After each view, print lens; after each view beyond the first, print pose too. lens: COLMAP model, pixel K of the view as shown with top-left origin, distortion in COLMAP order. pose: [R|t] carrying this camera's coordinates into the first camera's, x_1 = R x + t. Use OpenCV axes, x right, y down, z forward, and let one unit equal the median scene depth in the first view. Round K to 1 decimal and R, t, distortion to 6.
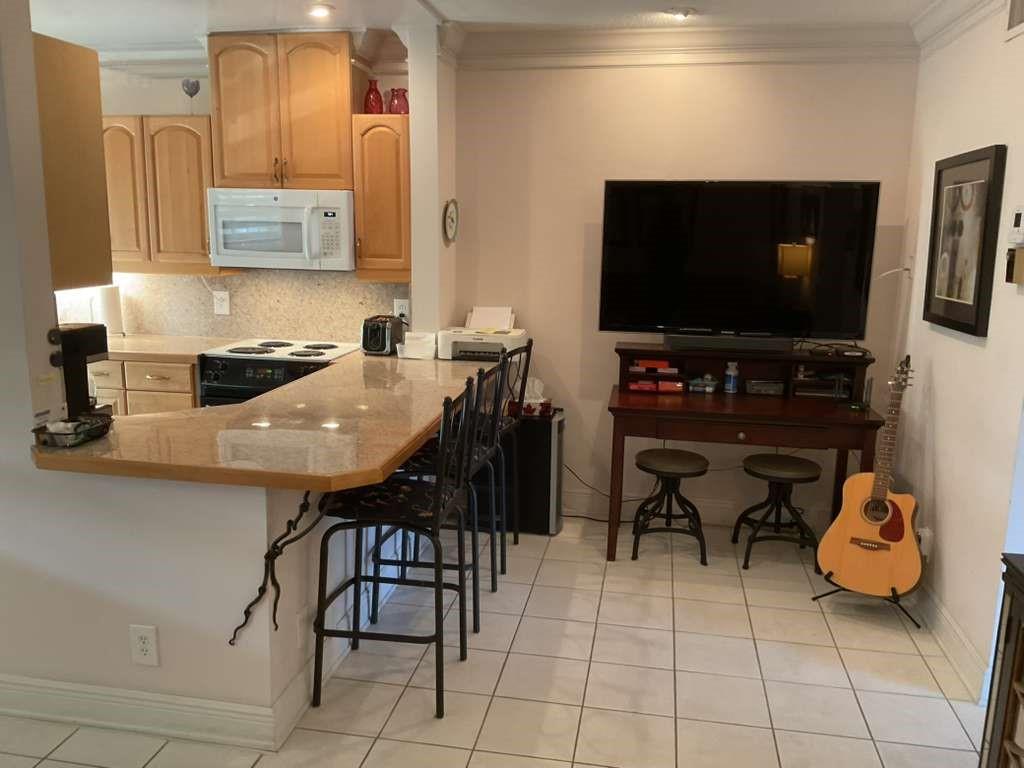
lens RADIAL K [[877.7, 0, 511.9], [0, 877.7, 385.4], [0, 0, 1]] dist [0.015477, -0.030073]
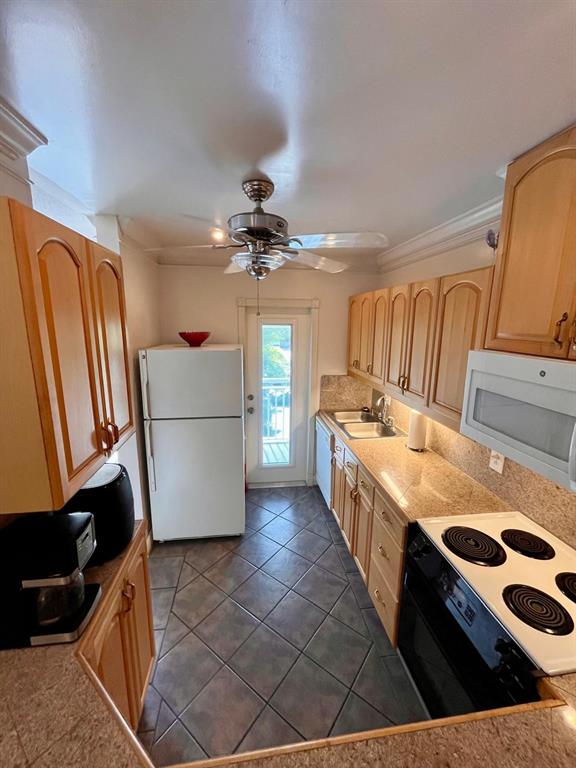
lens RADIAL K [[315.5, 0, 290.5], [0, 315.5, 385.4], [0, 0, 1]] dist [-0.000065, 0.000057]
pose [[0.318068, 0.180853, -0.930658, -0.098793], [-0.188177, 0.974149, 0.124992, -0.191121], [0.929205, 0.135372, 0.343878, 0.711832]]
